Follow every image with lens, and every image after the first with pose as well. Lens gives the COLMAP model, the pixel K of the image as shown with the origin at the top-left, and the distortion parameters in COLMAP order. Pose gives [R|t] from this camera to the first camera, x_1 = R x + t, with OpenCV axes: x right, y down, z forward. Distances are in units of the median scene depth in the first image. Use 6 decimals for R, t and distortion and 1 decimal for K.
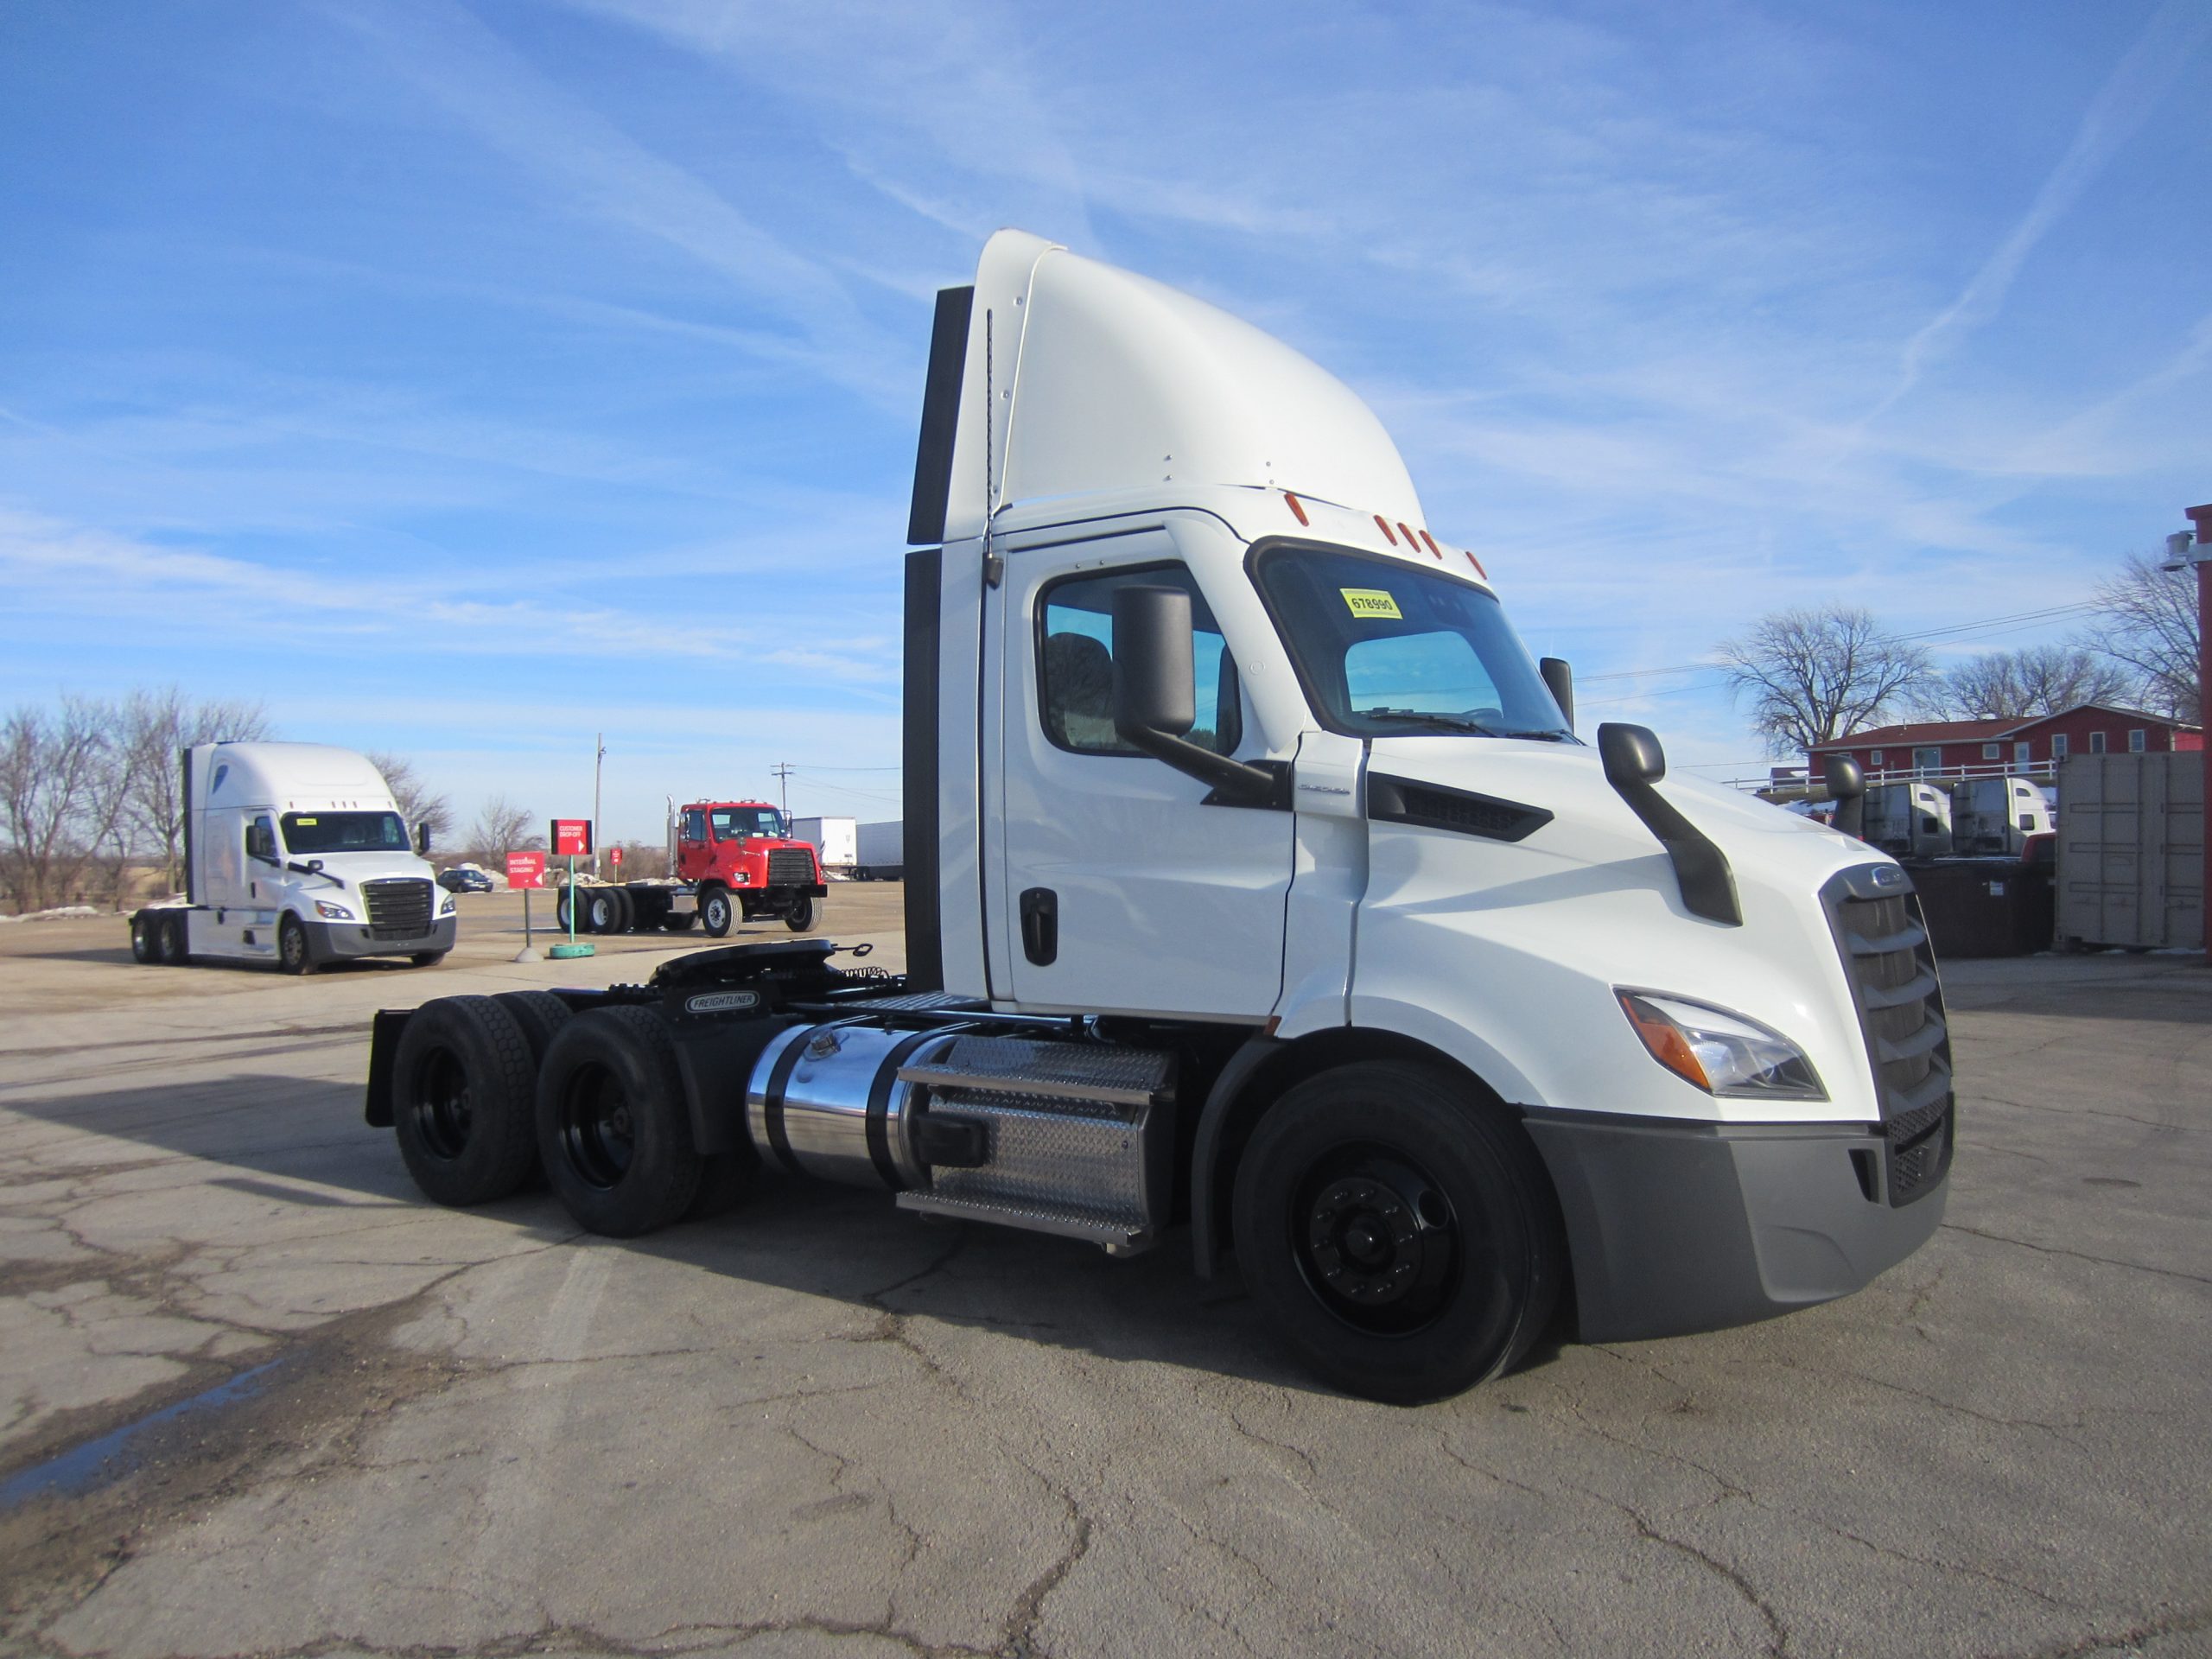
lens RADIAL K [[1693.8, 0, 1106.0], [0, 1693.8, 829.5], [0, 0, 1]] dist [-0.013240, -0.004367]
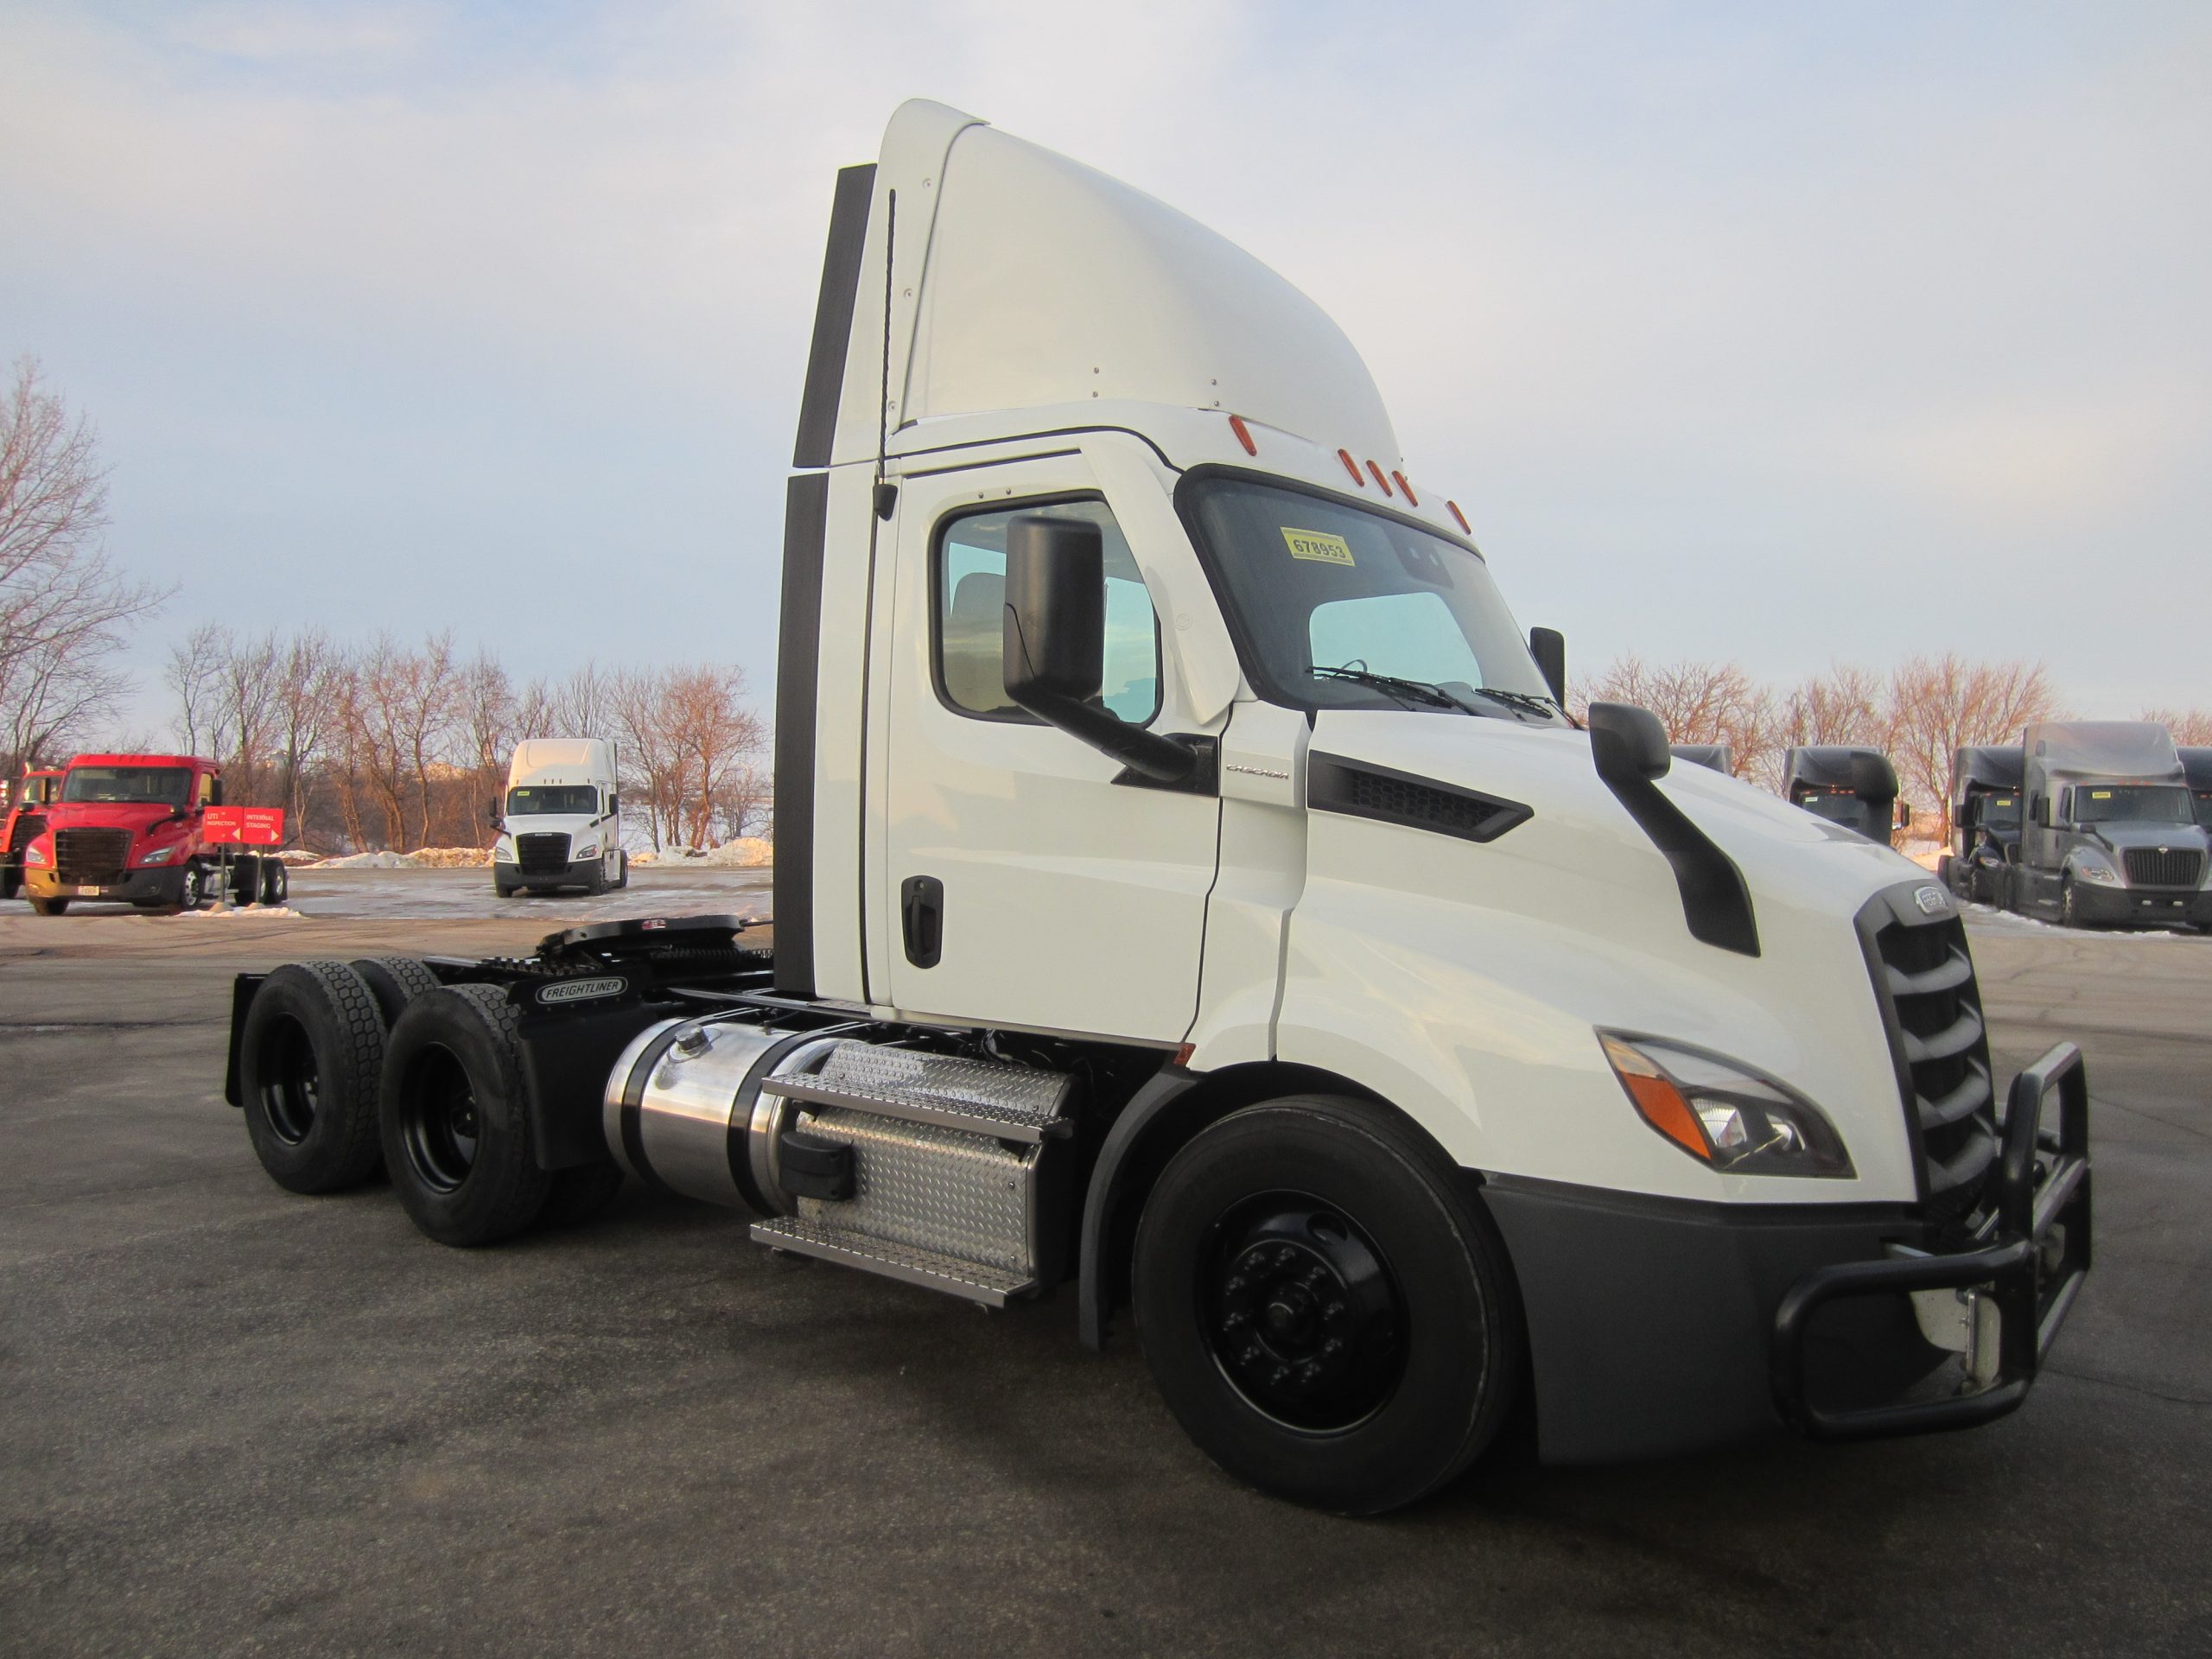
lens RADIAL K [[1636.8, 0, 1106.0], [0, 1636.8, 829.5], [0, 0, 1]] dist [-0.010910, -0.001671]
pose [[0.999423, 0.033627, -0.004801, 0.054219], [-0.033535, 0.999275, 0.018003, -0.006346], [0.005403, -0.017831, 0.999826, 0.182023]]
